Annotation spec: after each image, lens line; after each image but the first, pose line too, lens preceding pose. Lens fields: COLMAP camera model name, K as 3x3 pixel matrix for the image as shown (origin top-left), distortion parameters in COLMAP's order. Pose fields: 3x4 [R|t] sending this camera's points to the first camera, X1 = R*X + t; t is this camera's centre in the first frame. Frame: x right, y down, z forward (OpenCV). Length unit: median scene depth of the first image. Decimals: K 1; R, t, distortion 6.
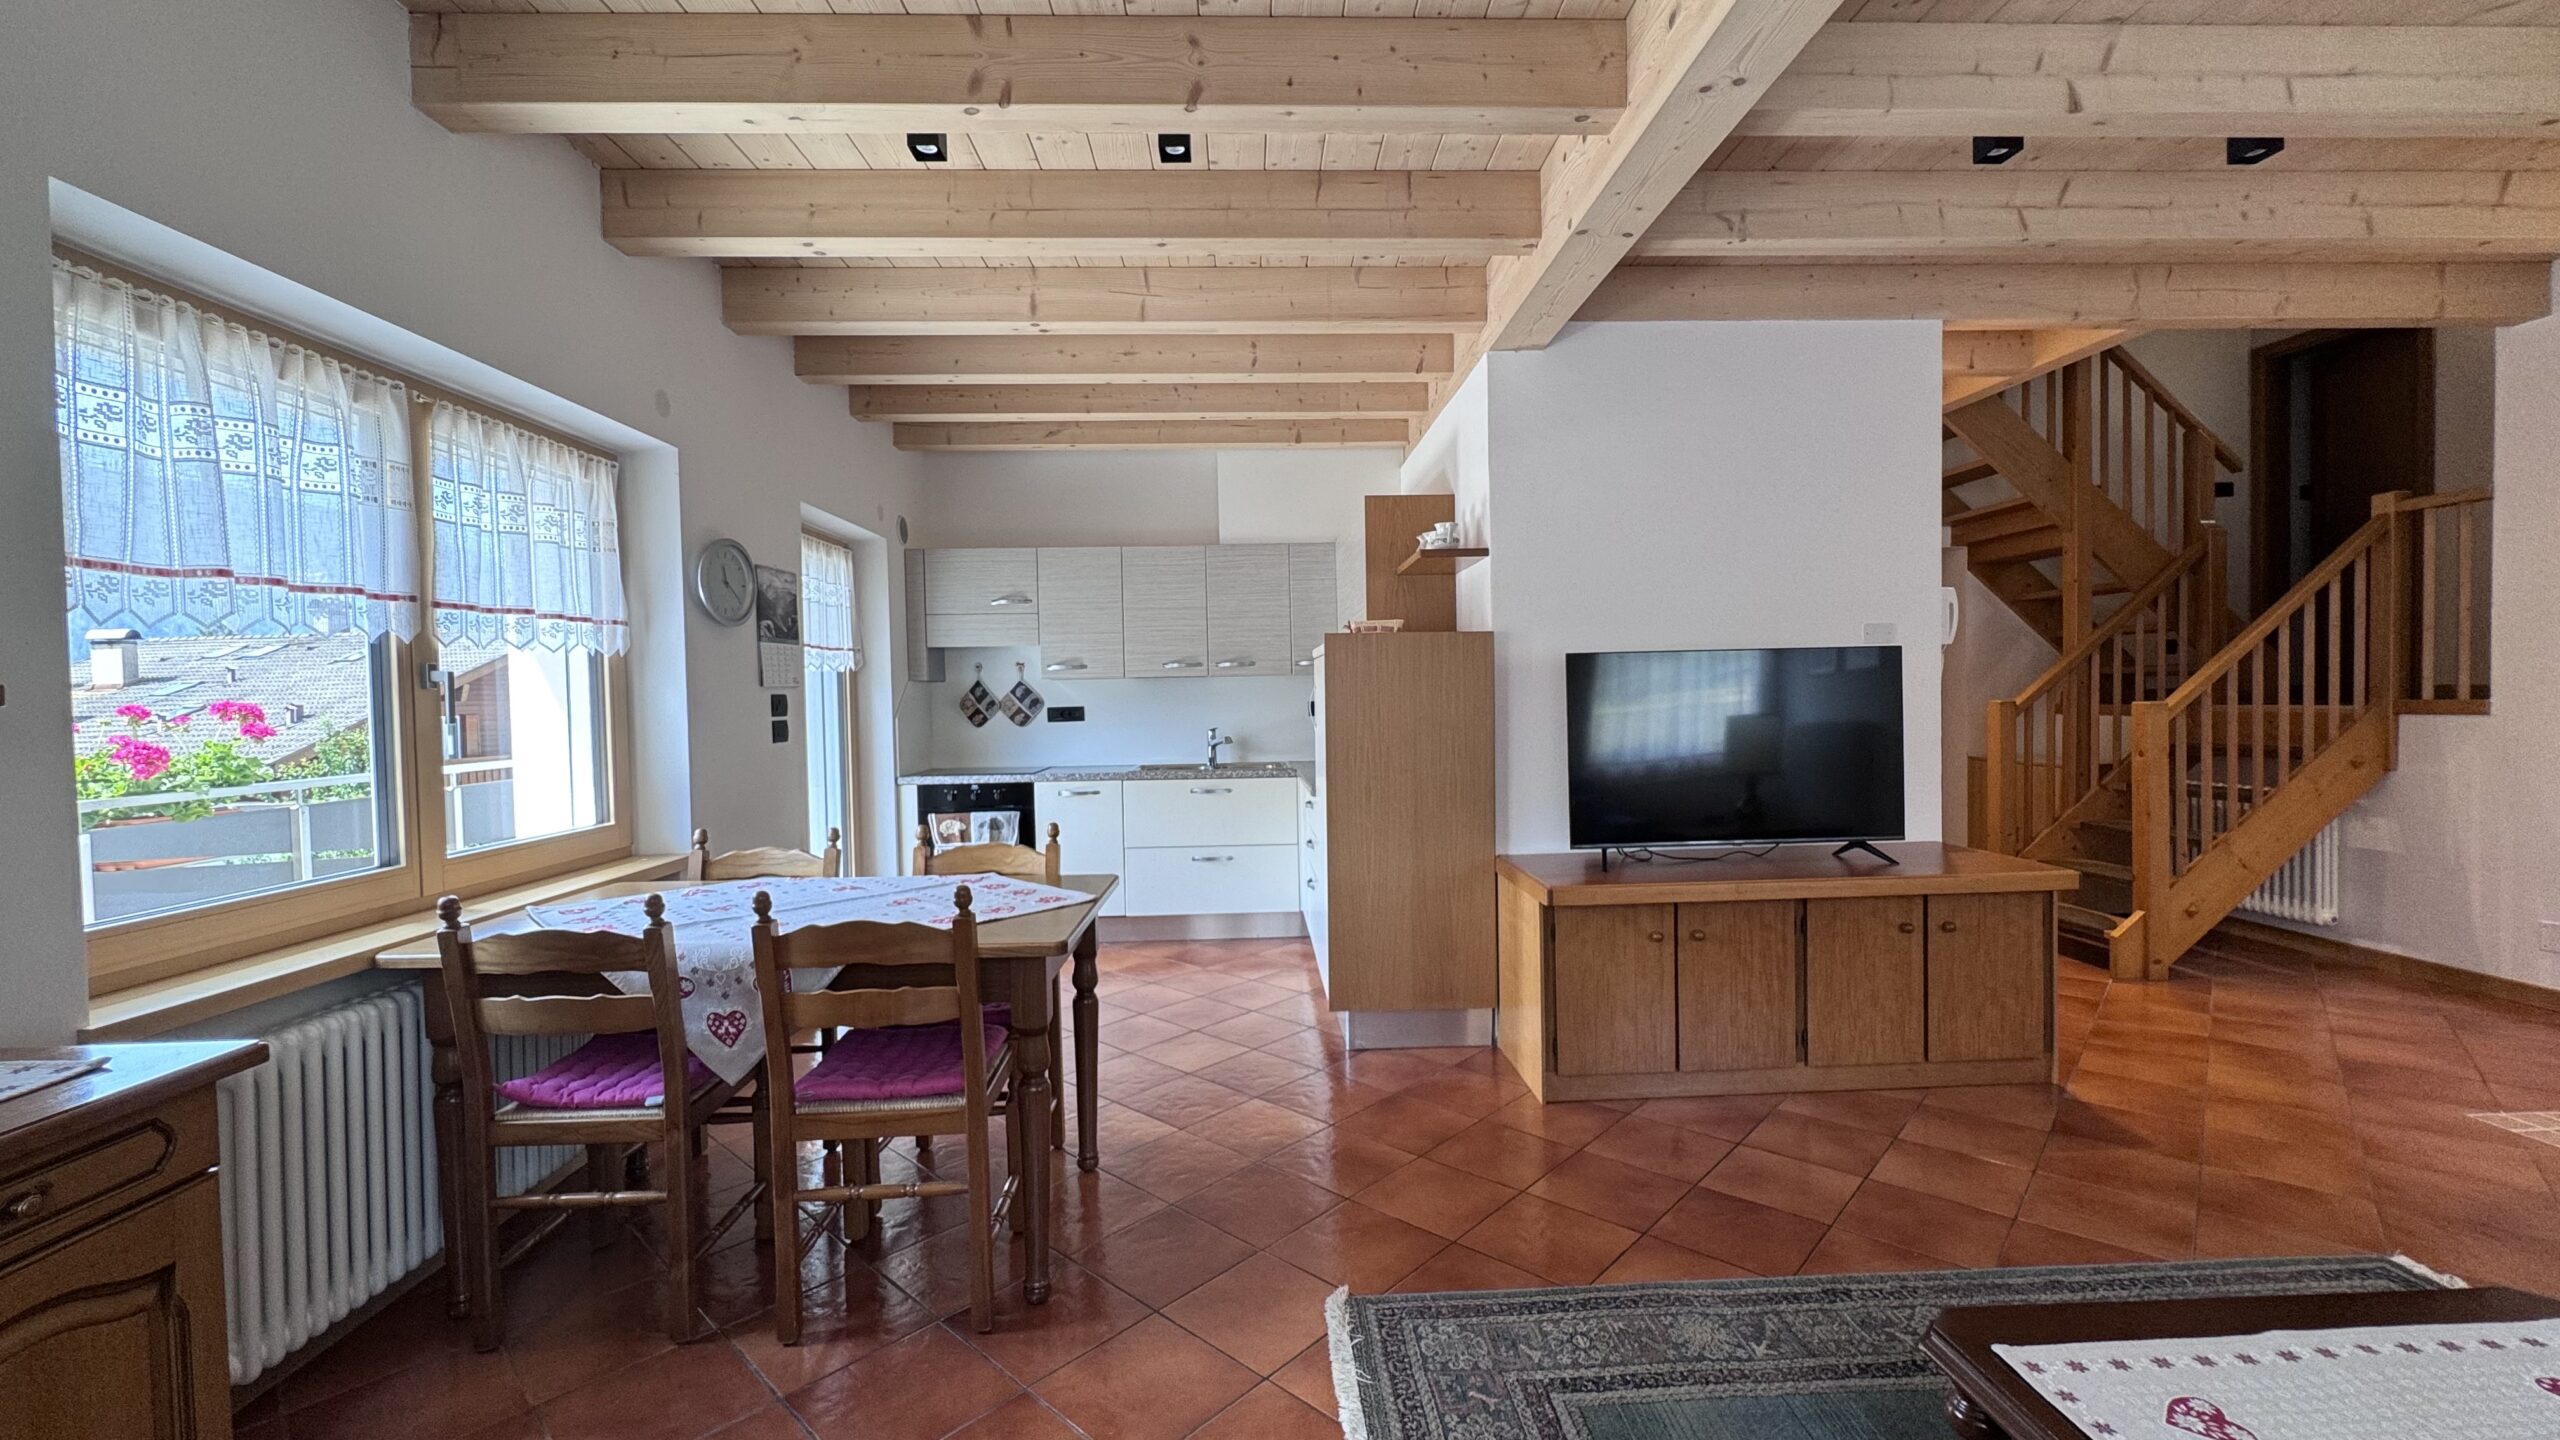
lens RADIAL K [[1017.3, 0, 1277.6], [0, 1017.3, 720.4], [0, 0, 1]] dist [0.001139, 0.000166]
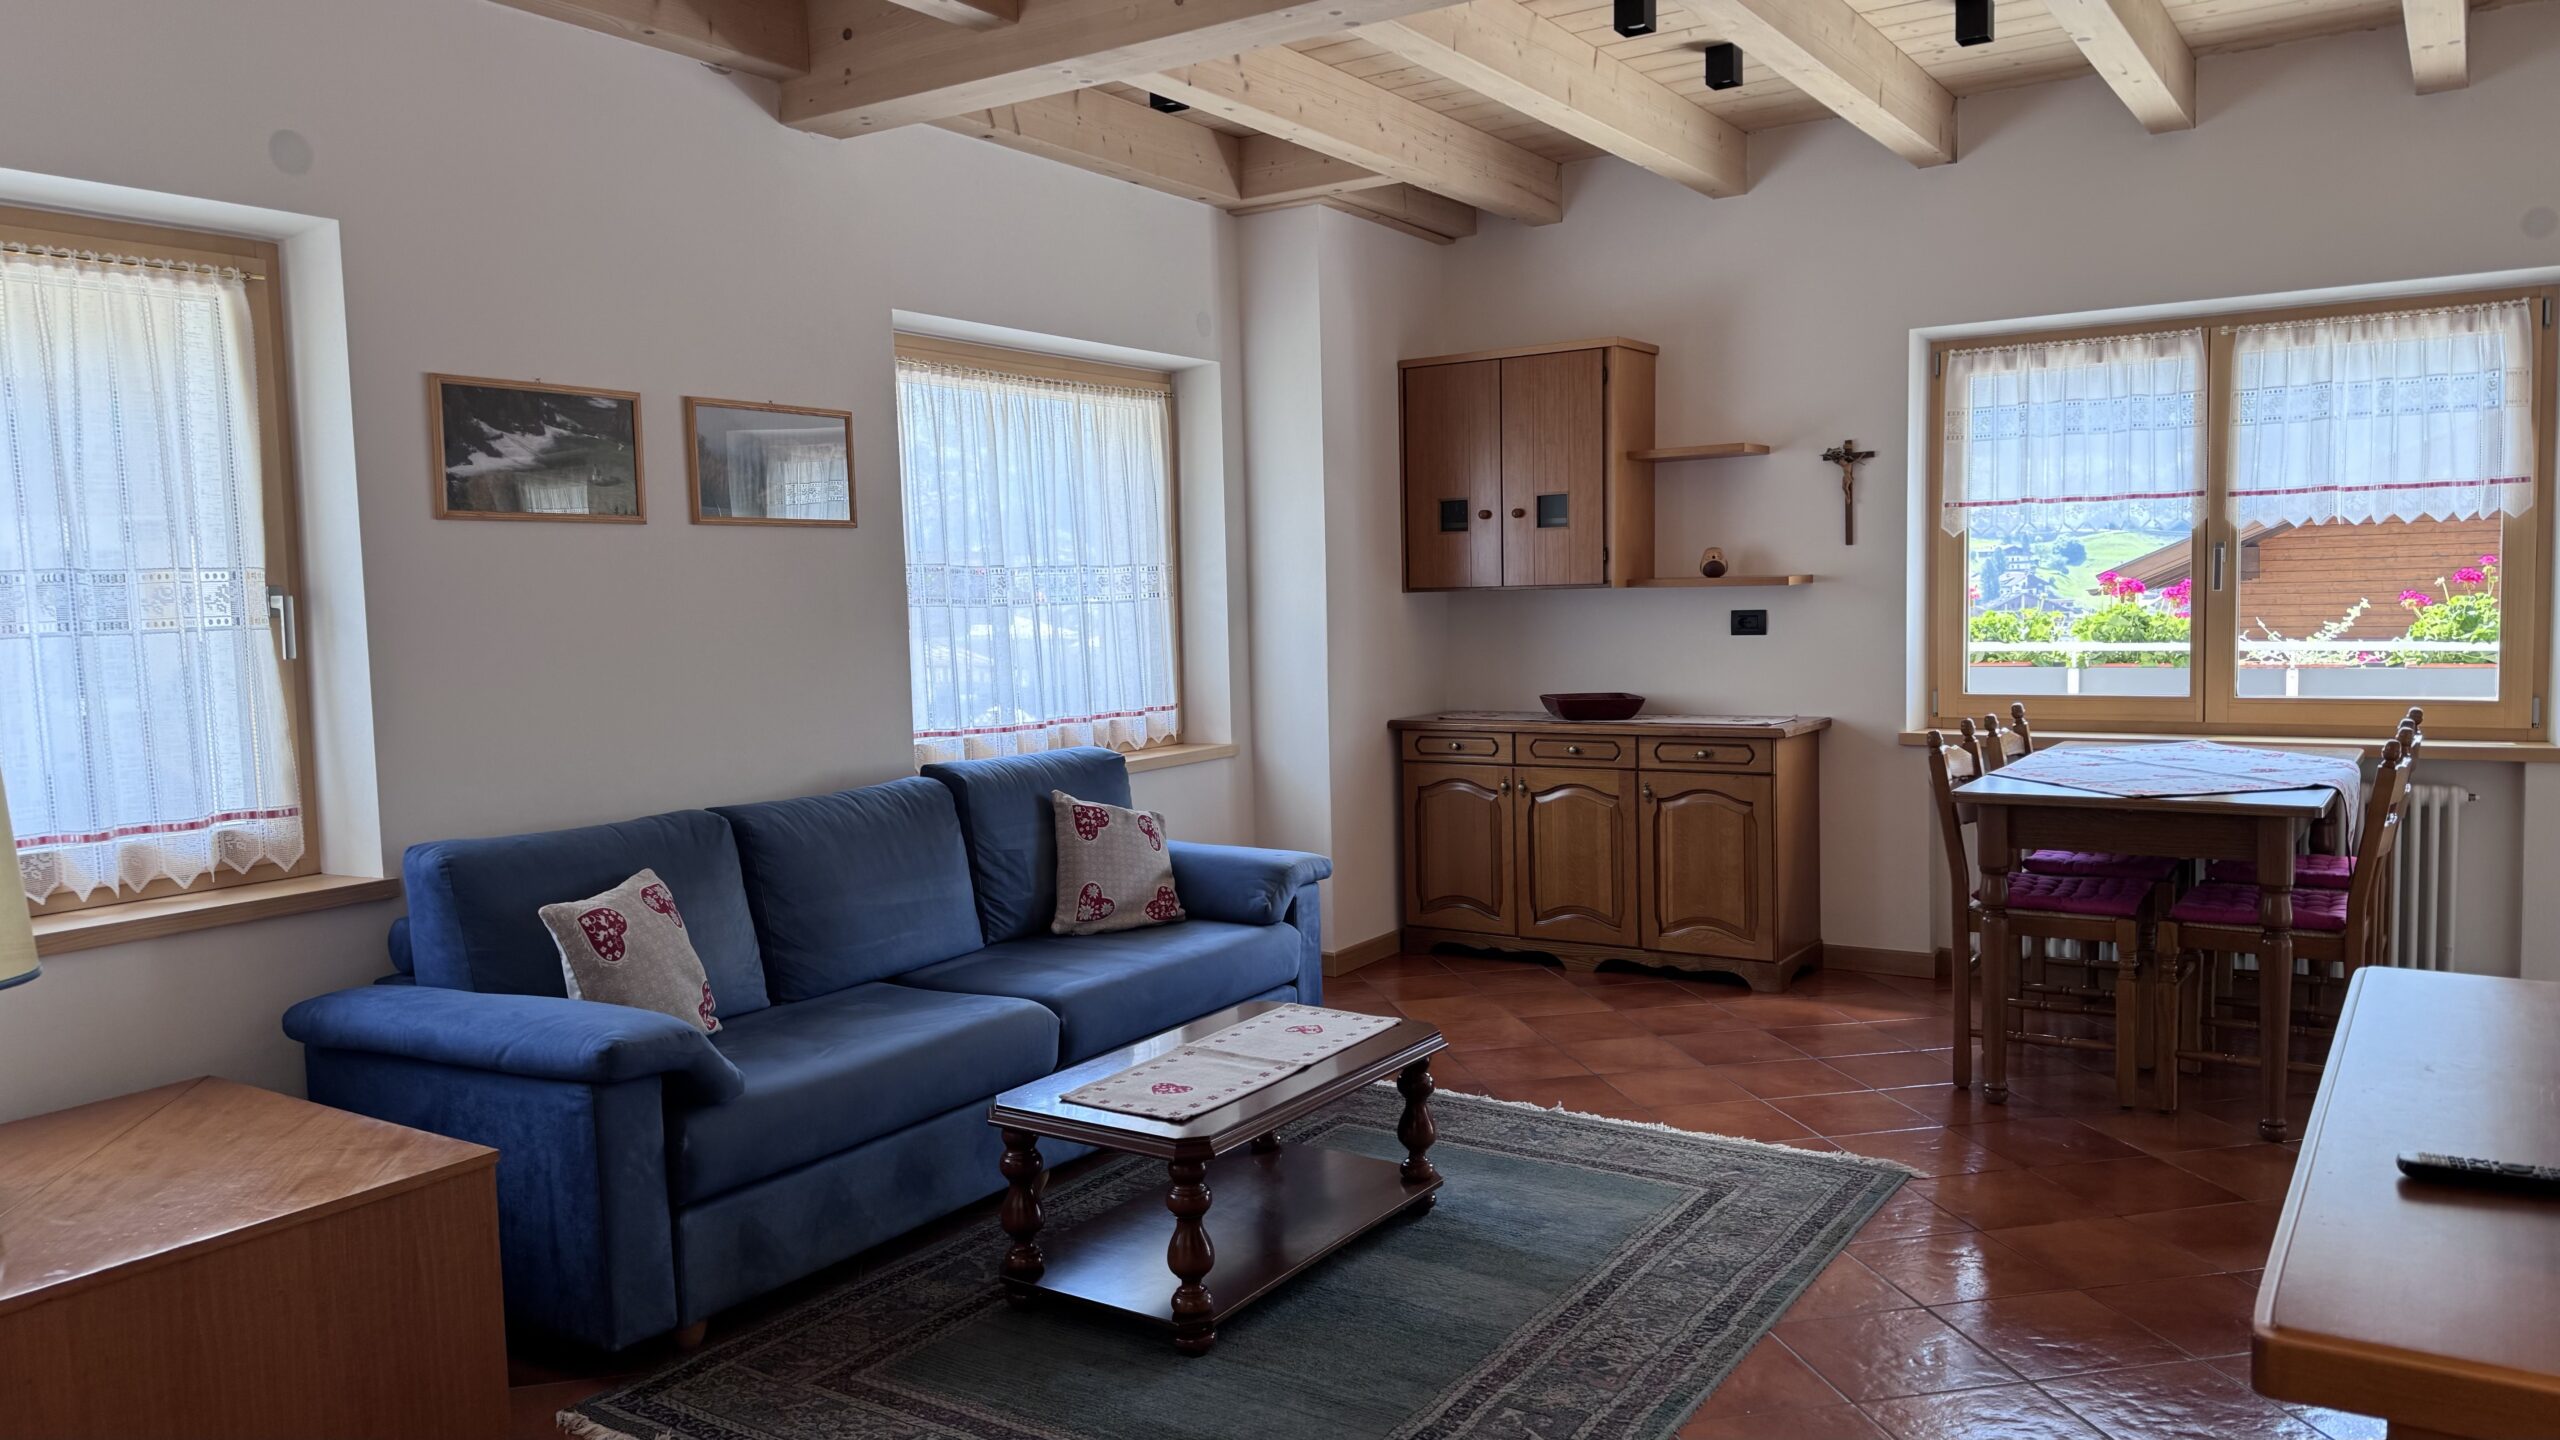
lens RADIAL K [[1806.8, 0, 1280.5], [0, 1806.8, 727.5], [0, 0, 1]] dist [-0.000619, -0.000417]
pose [[-0.579836, 0.096466, -0.809002, 1.947801], [0.013548, 0.993970, 0.108811, -0.100714], [0.814620, 0.052132, -0.577647, 1.563447]]
